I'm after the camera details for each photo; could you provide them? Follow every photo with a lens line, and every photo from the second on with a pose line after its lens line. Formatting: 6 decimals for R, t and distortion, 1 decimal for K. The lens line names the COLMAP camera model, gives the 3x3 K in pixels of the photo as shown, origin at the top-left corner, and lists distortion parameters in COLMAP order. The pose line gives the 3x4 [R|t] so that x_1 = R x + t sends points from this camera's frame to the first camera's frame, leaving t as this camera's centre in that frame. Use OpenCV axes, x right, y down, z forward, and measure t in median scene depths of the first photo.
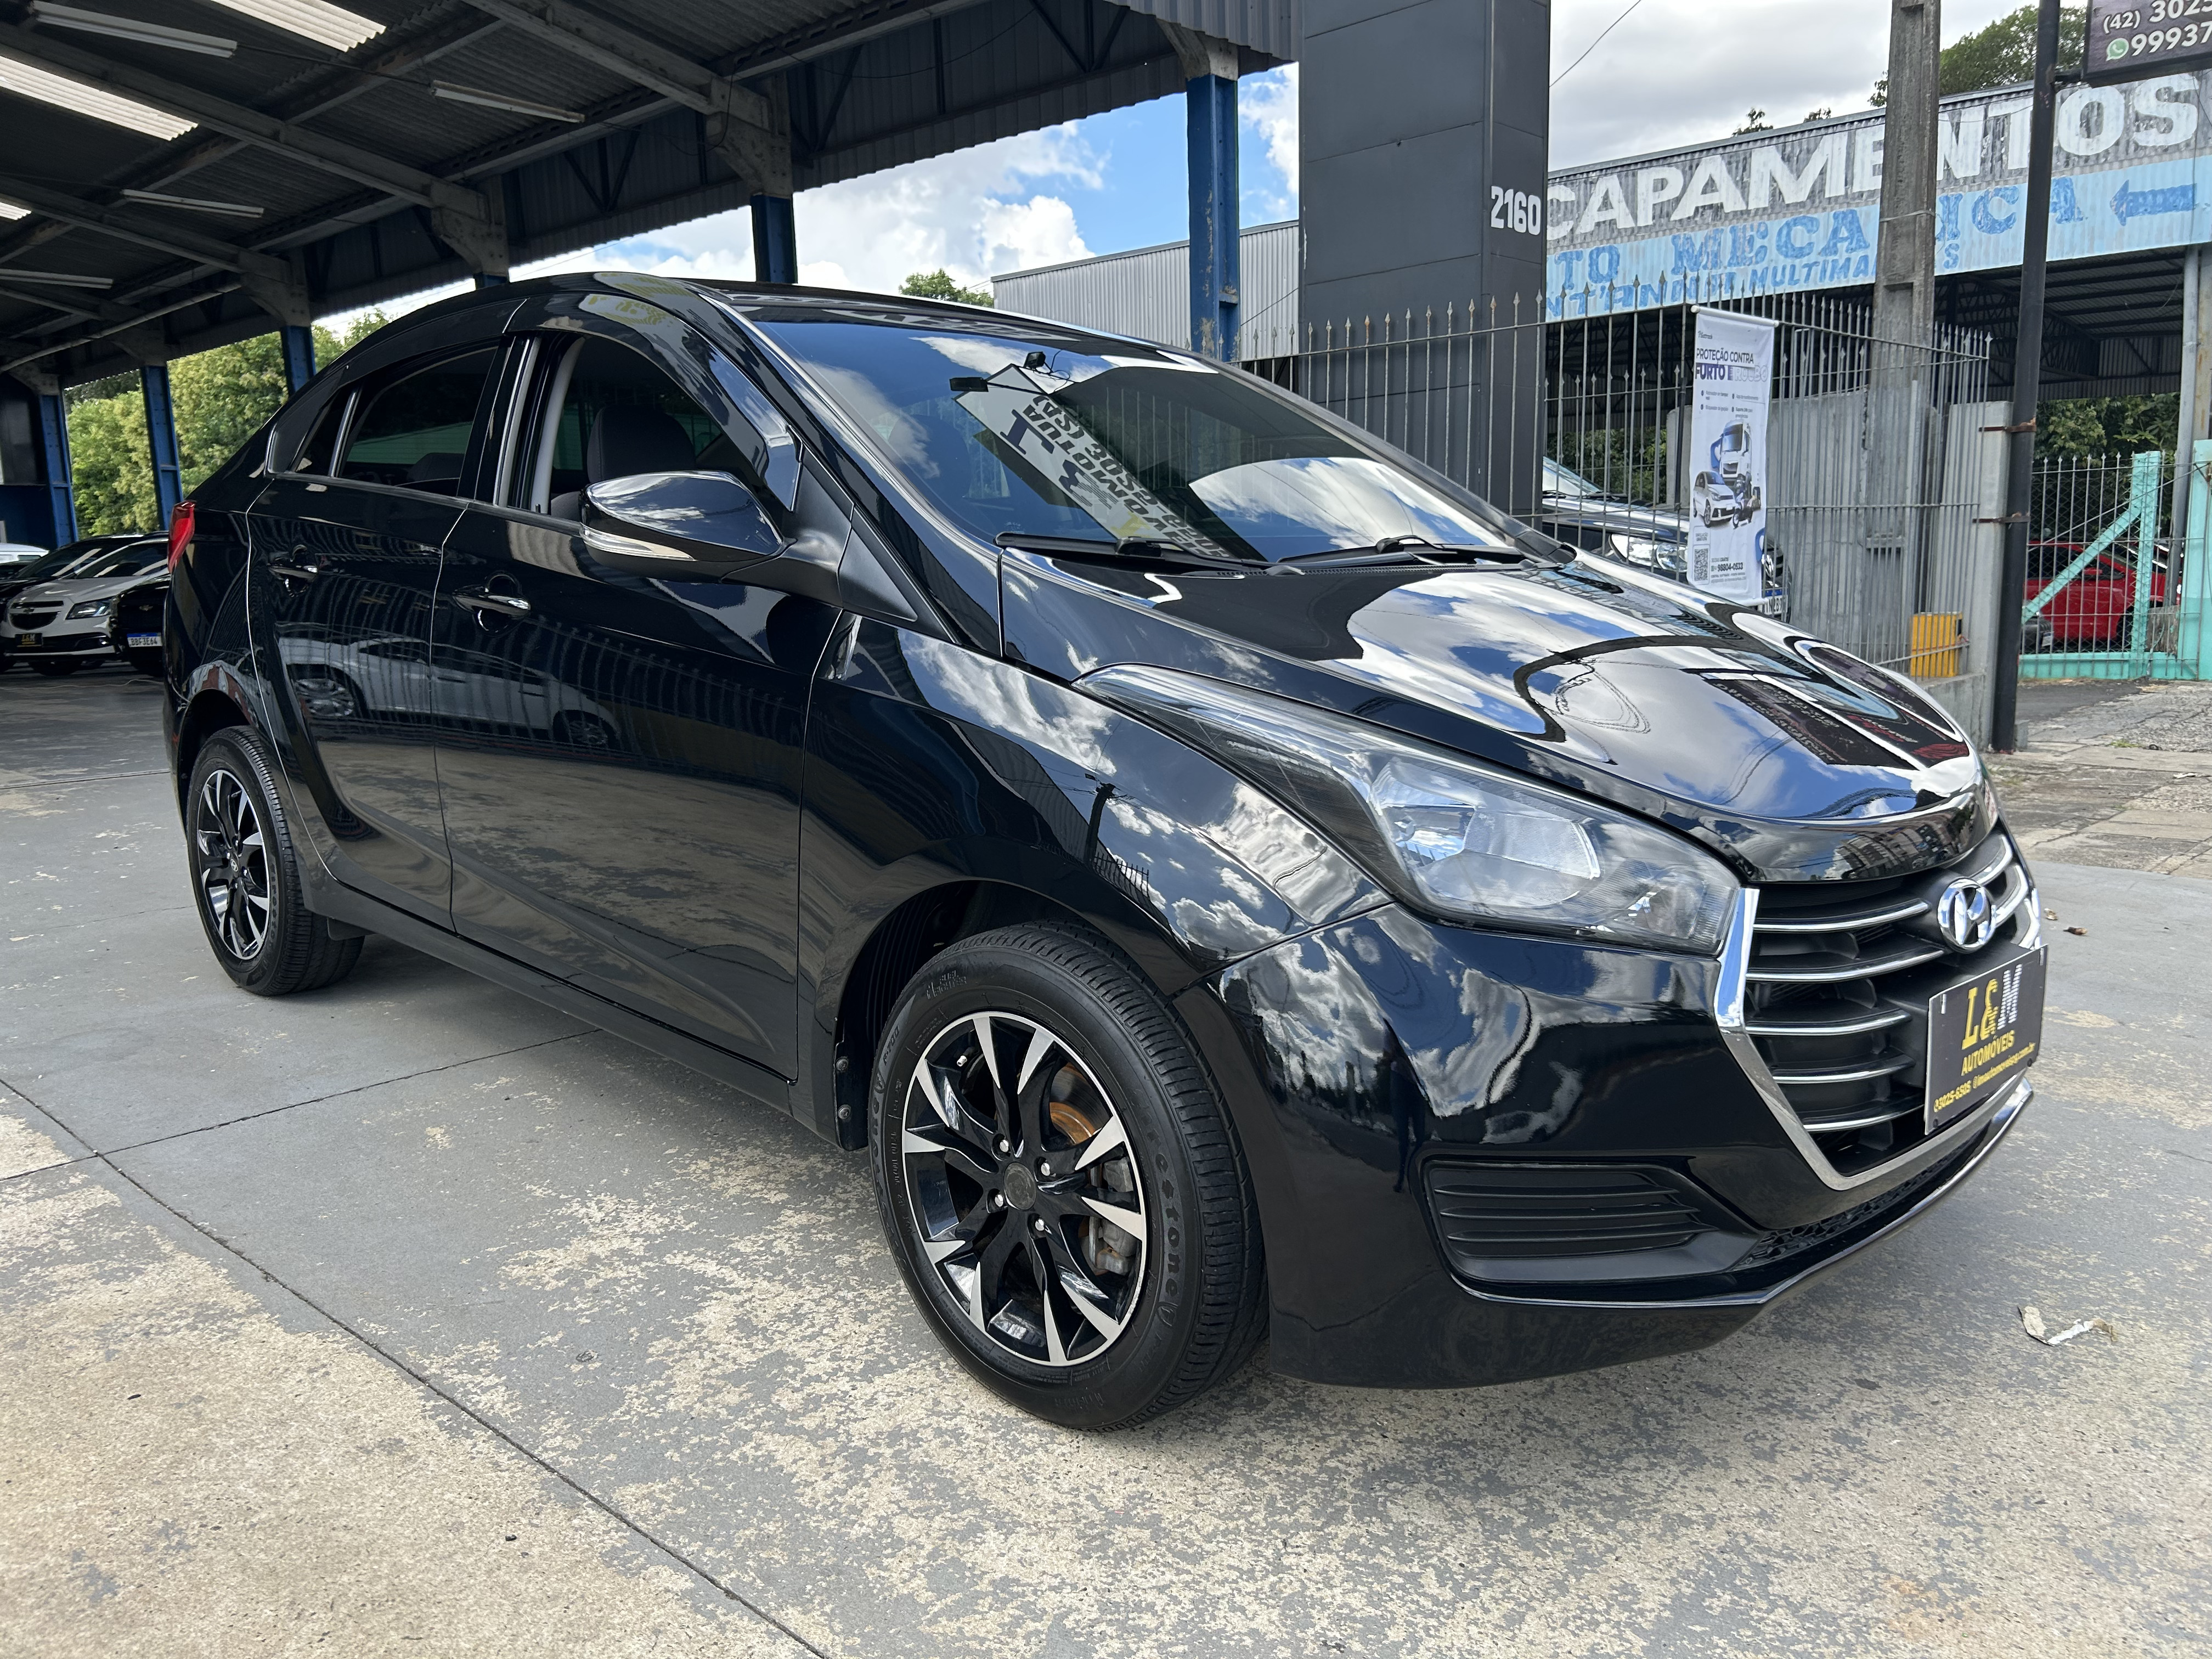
lens RADIAL K [[1683.6, 0, 1108.6], [0, 1683.6, 833.5], [0, 0, 1]] dist [0.041771, -0.043500]
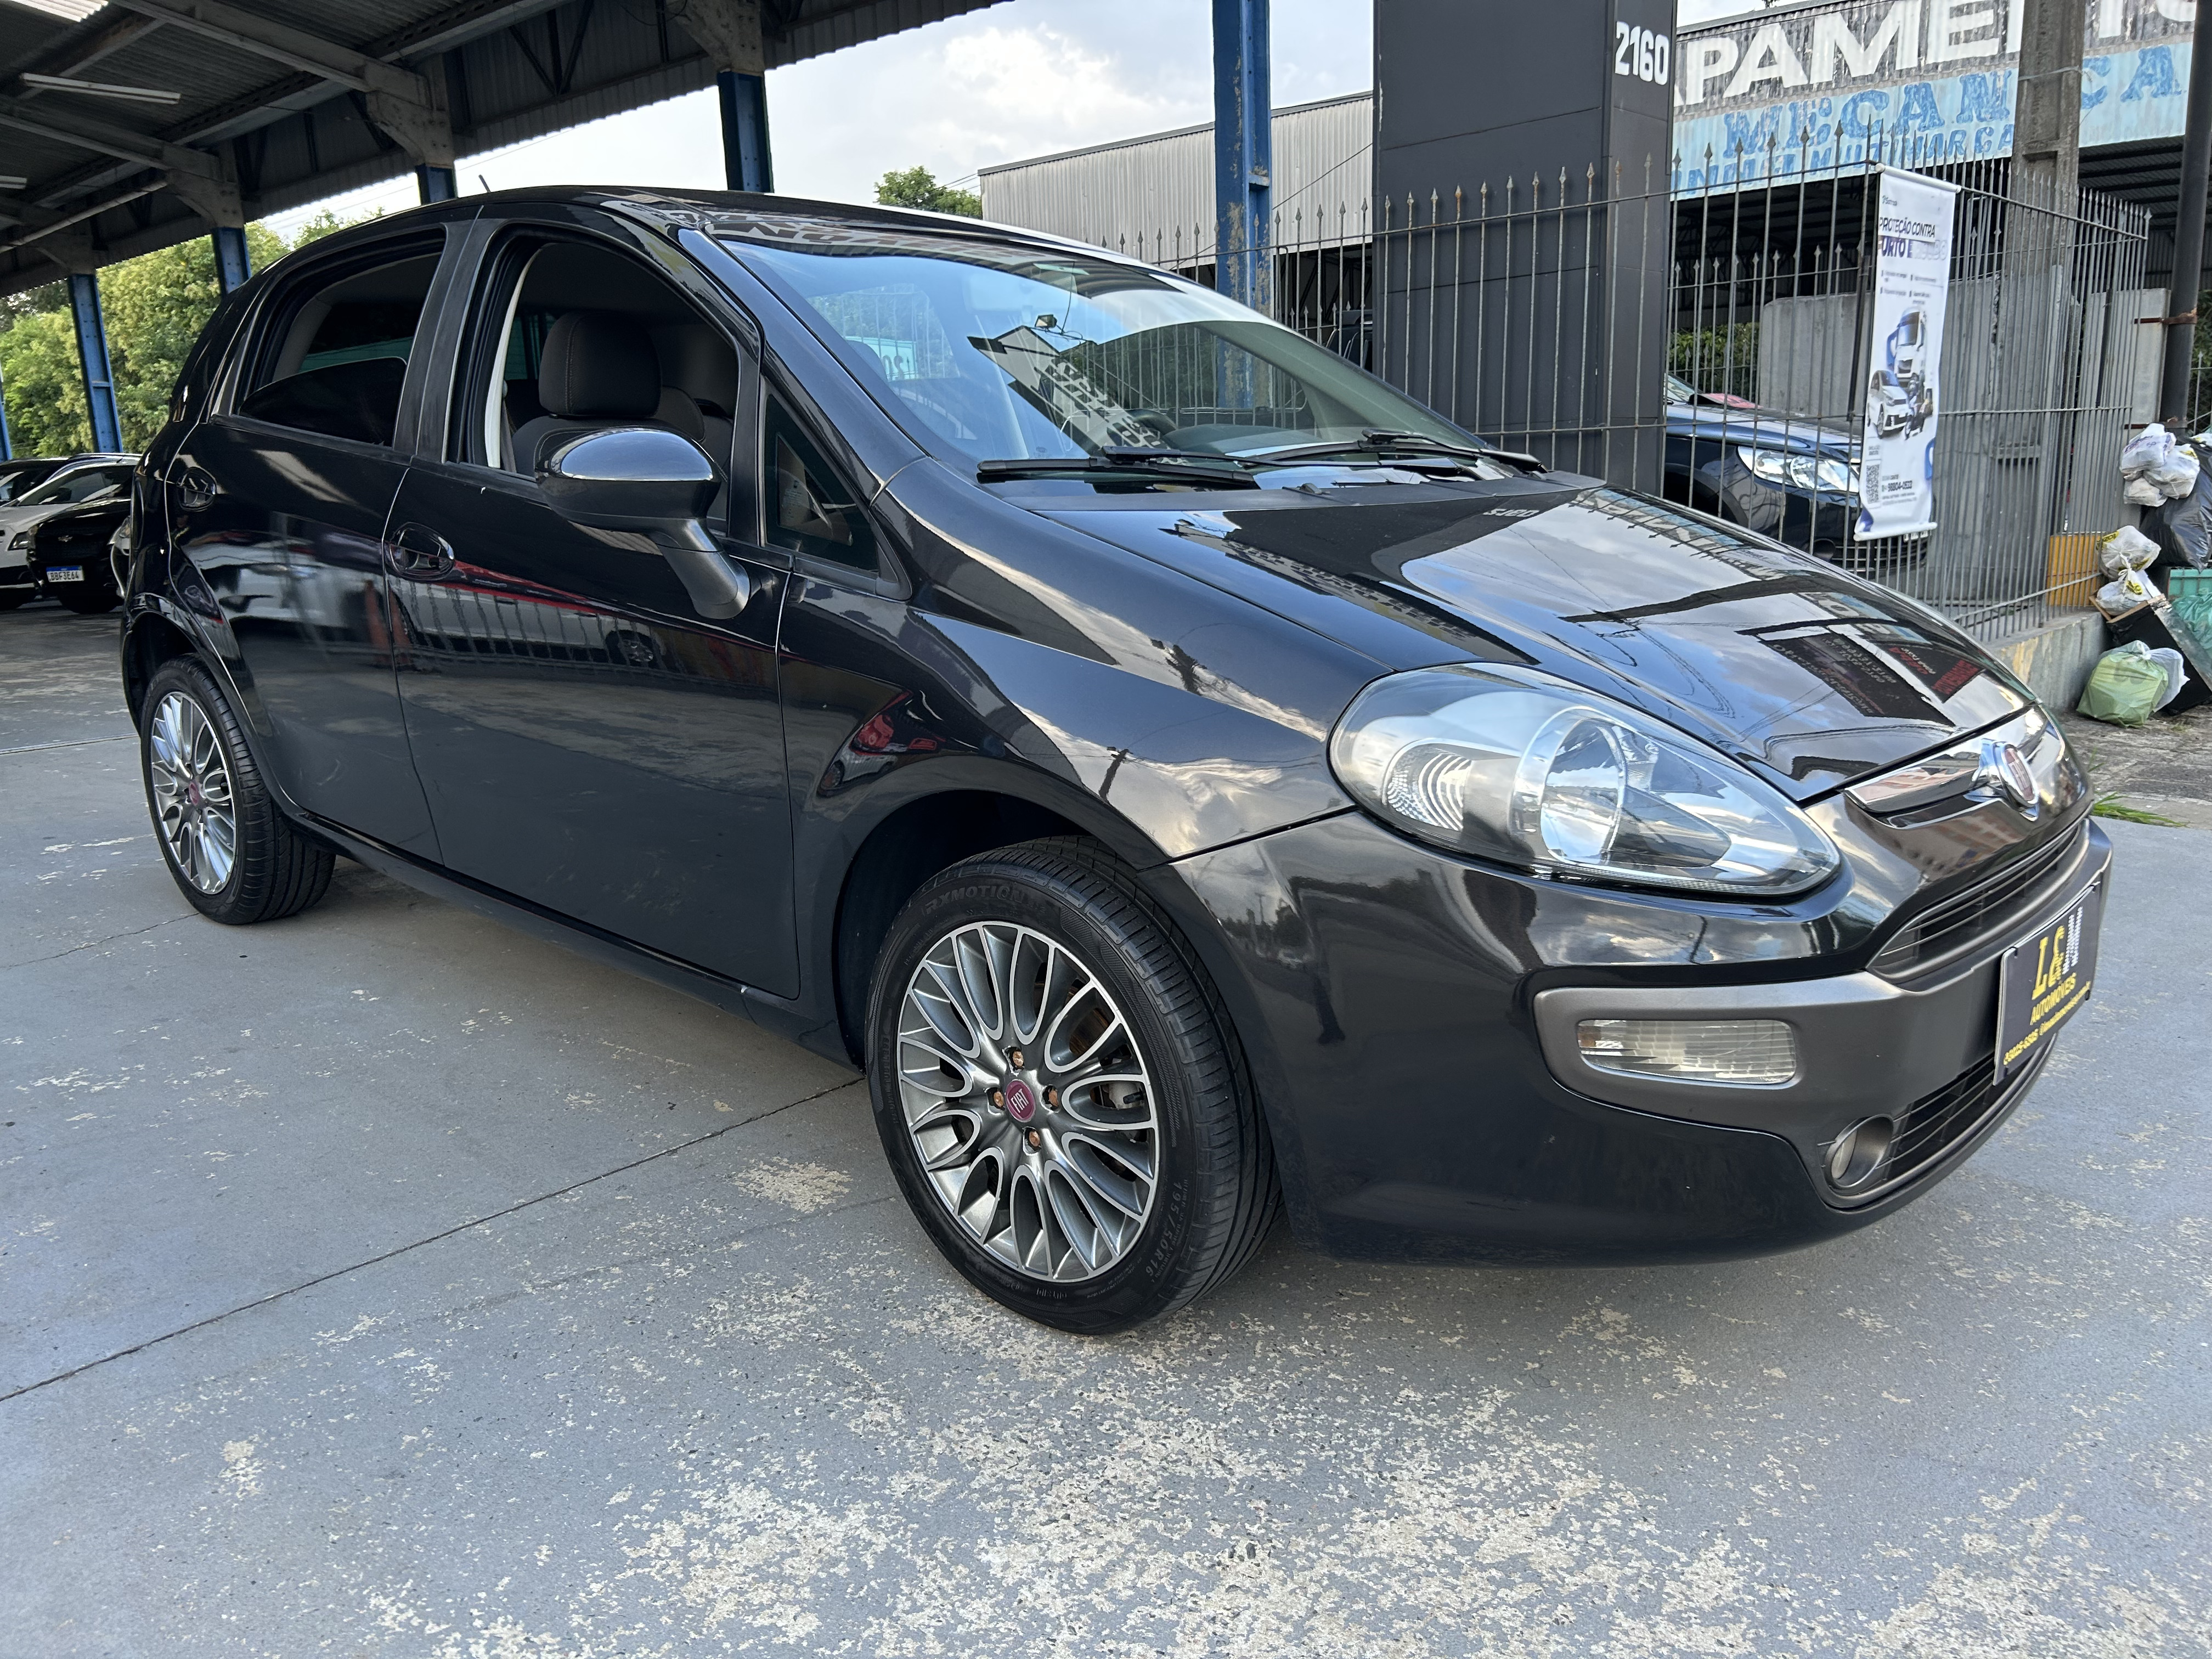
lens RADIAL K [[1686.6, 0, 1109.4], [0, 1686.6, 836.4], [0, 0, 1]] dist [0.041018, -0.045383]
pose [[0.999895, -0.010421, 0.010092, -0.024932], [0.009891, 0.998636, 0.051262, -0.022904], [-0.010612, -0.051157, 0.998634, 0.115378]]
